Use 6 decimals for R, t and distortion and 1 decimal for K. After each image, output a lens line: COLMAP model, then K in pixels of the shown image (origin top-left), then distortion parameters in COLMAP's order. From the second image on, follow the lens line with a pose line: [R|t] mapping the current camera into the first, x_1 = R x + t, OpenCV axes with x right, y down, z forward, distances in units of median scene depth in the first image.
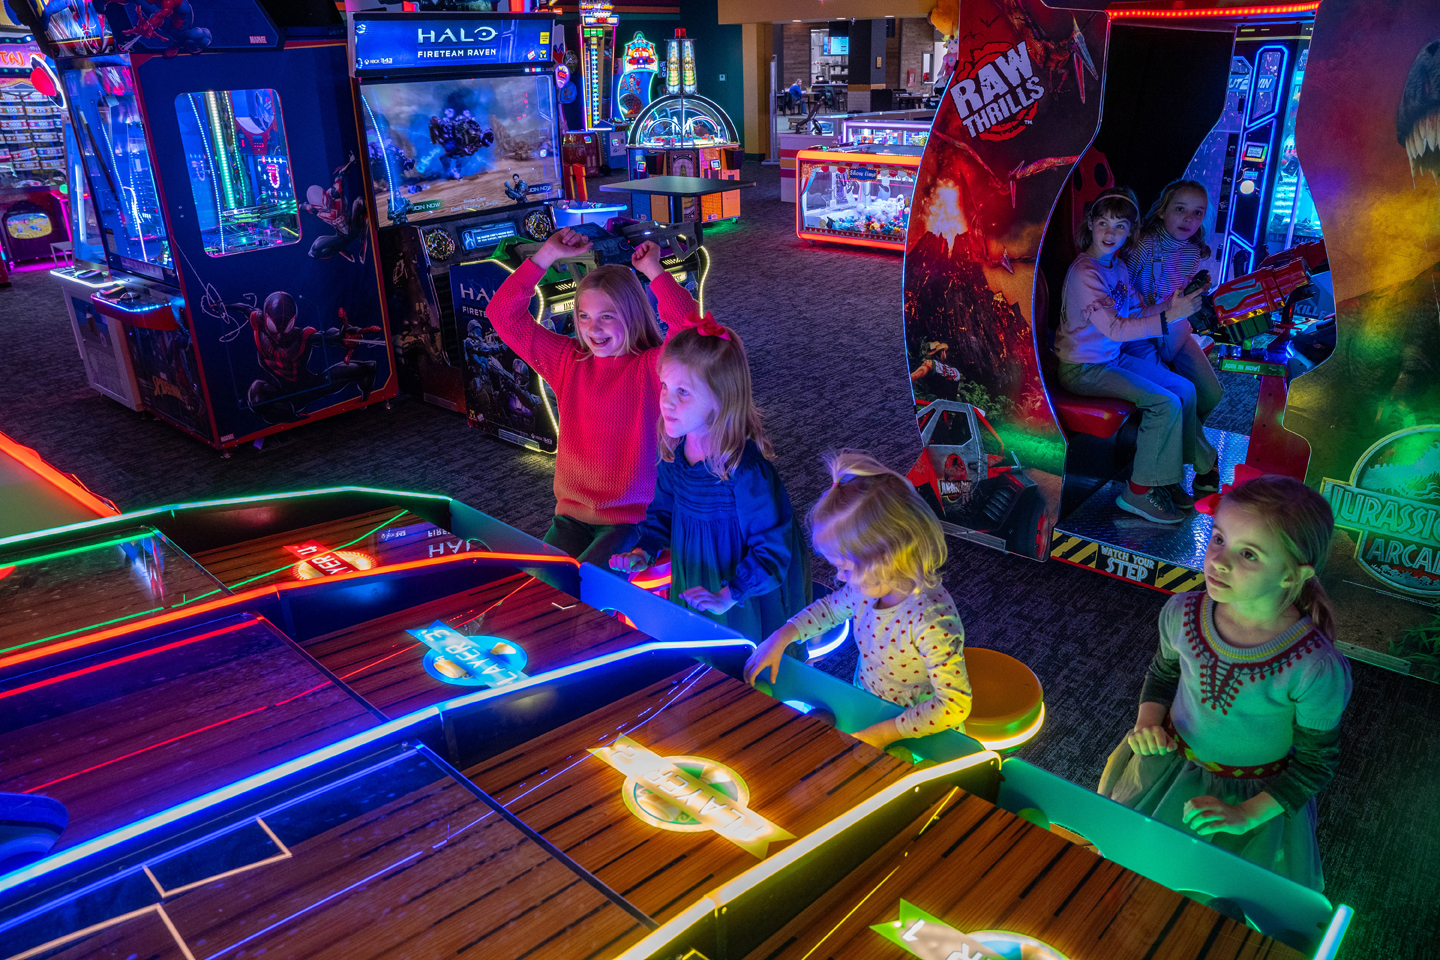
lens RADIAL K [[992.8, 0, 720.0], [0, 992.8, 480.0], [0, 0, 1]] dist [-0.175523, 0.126763]
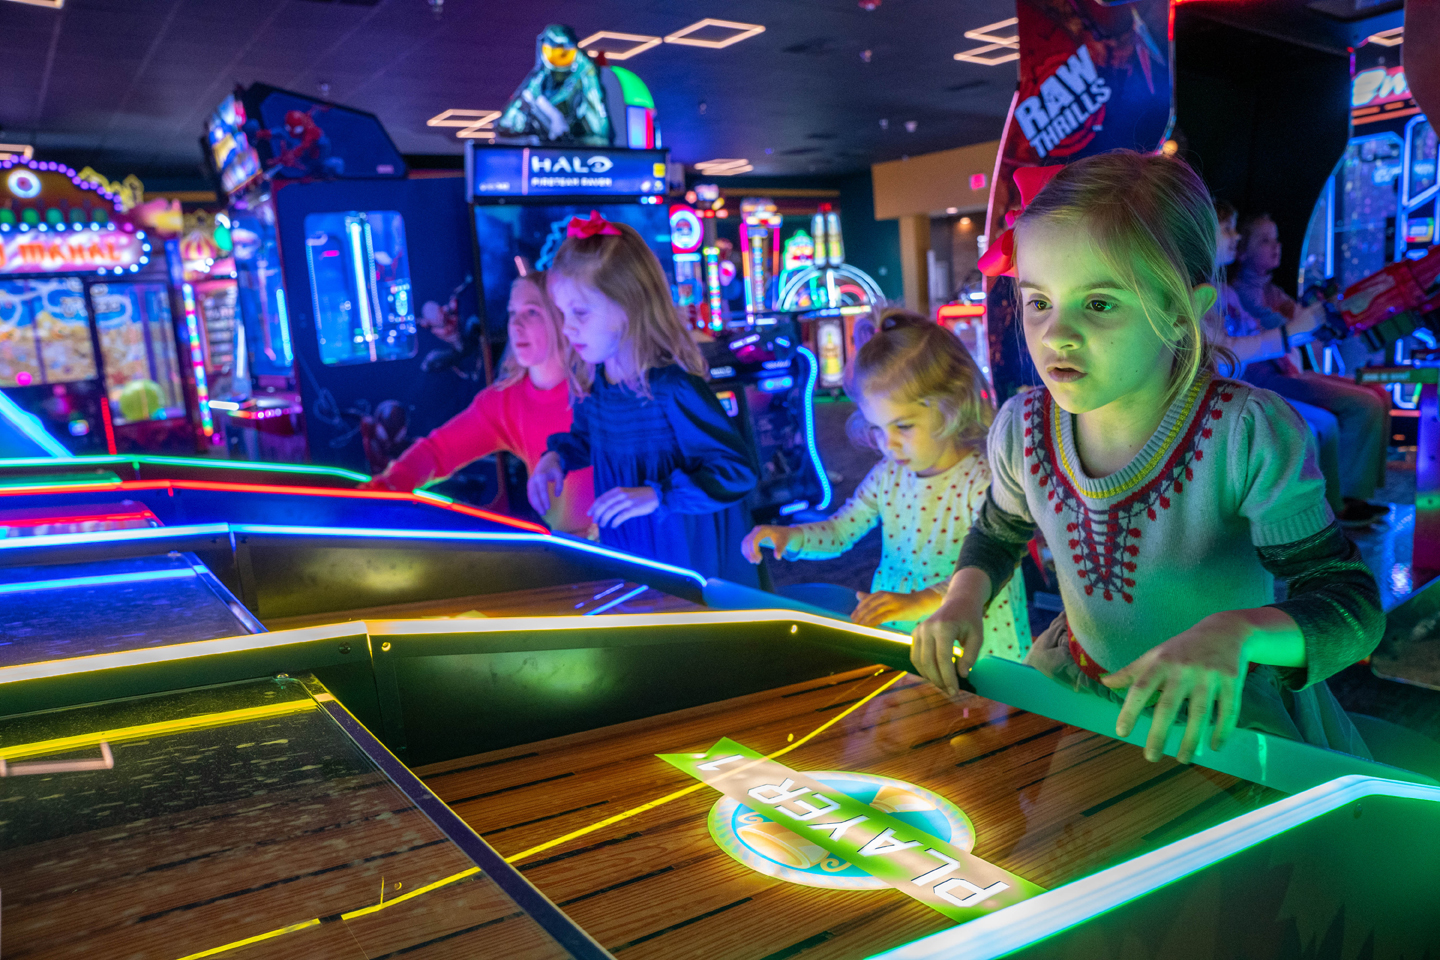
lens RADIAL K [[992.8, 0, 720.0], [0, 992.8, 480.0], [0, 0, 1]] dist [-0.175523, 0.126763]
pose [[0.982911, -0.018845, -0.183114, 0.088614], [-0.020722, 0.977096, -0.211787, 0.114282], [0.182911, 0.211963, 0.960008, 0.085530]]
